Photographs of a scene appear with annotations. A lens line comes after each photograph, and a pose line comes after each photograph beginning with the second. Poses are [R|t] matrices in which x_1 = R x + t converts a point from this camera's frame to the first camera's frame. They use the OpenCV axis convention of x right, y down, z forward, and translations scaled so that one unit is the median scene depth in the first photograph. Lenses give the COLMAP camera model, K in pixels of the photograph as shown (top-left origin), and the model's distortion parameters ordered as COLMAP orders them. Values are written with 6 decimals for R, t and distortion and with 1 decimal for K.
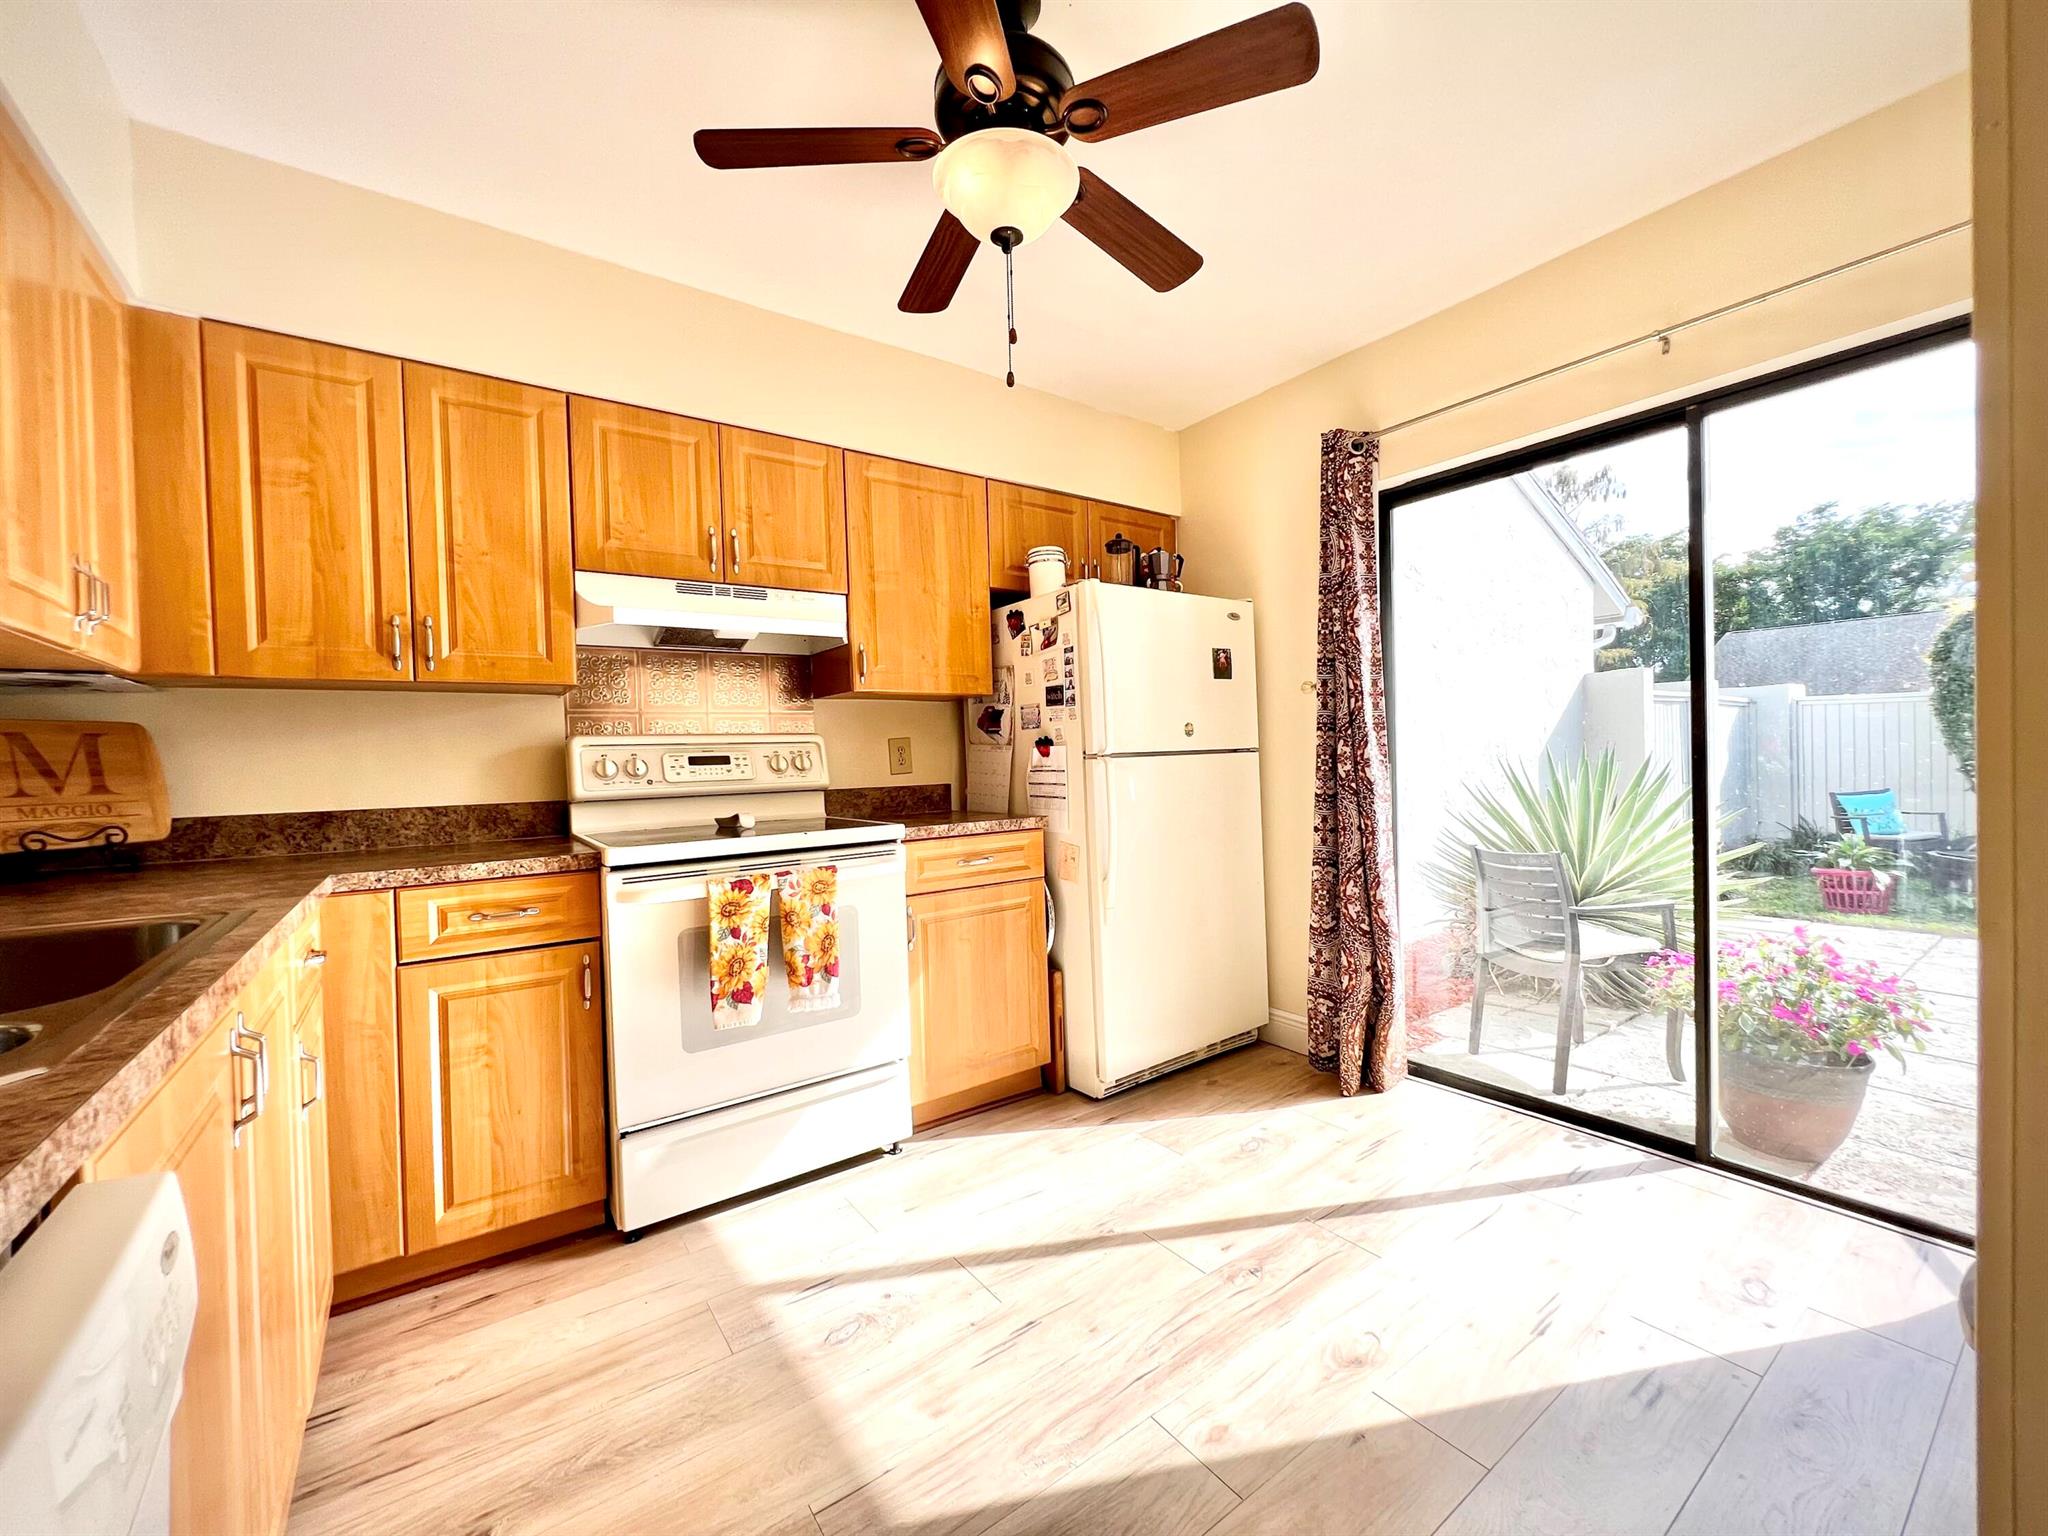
lens RADIAL K [[862.9, 0, 1027.8], [0, 862.9, 768.5], [0, 0, 1]] dist [-0.004371, 0.000070]
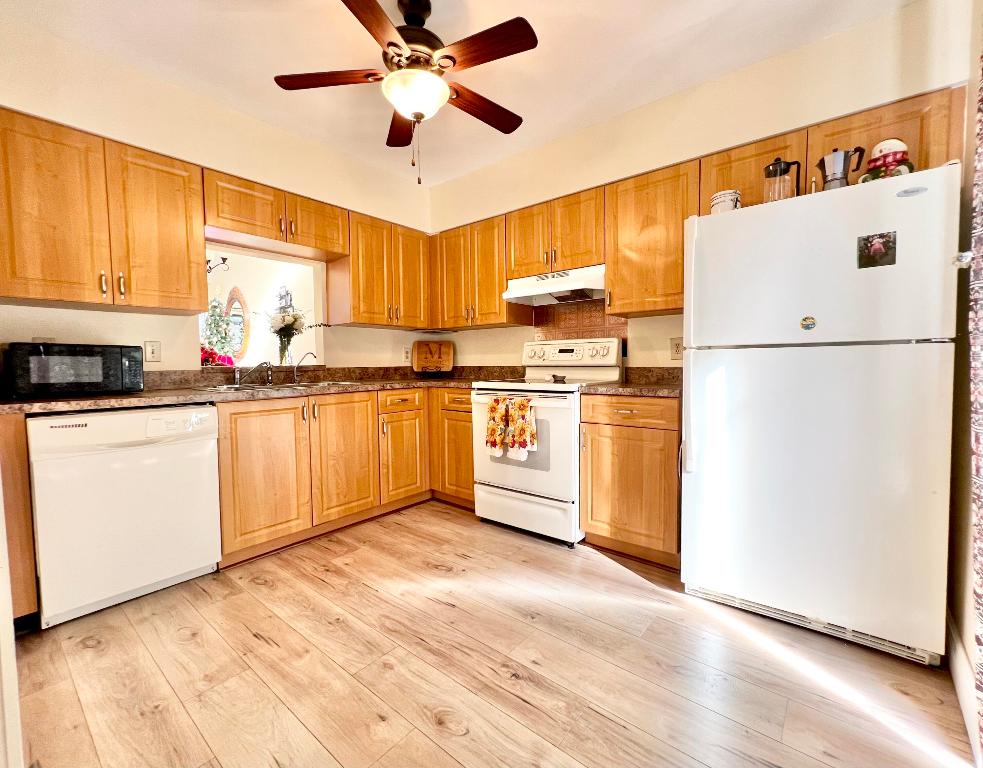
lens RADIAL K [[433.9, 0, 493.8], [0, 433.9, 383.3], [0, 0, 1]] dist [-0.001369, -0.000270]
pose [[0.229901, 0.075927, -0.970248, 0.844481], [-0.009892, 0.997083, 0.075683, -0.010458], [0.973164, -0.007802, 0.229981, 0.669482]]
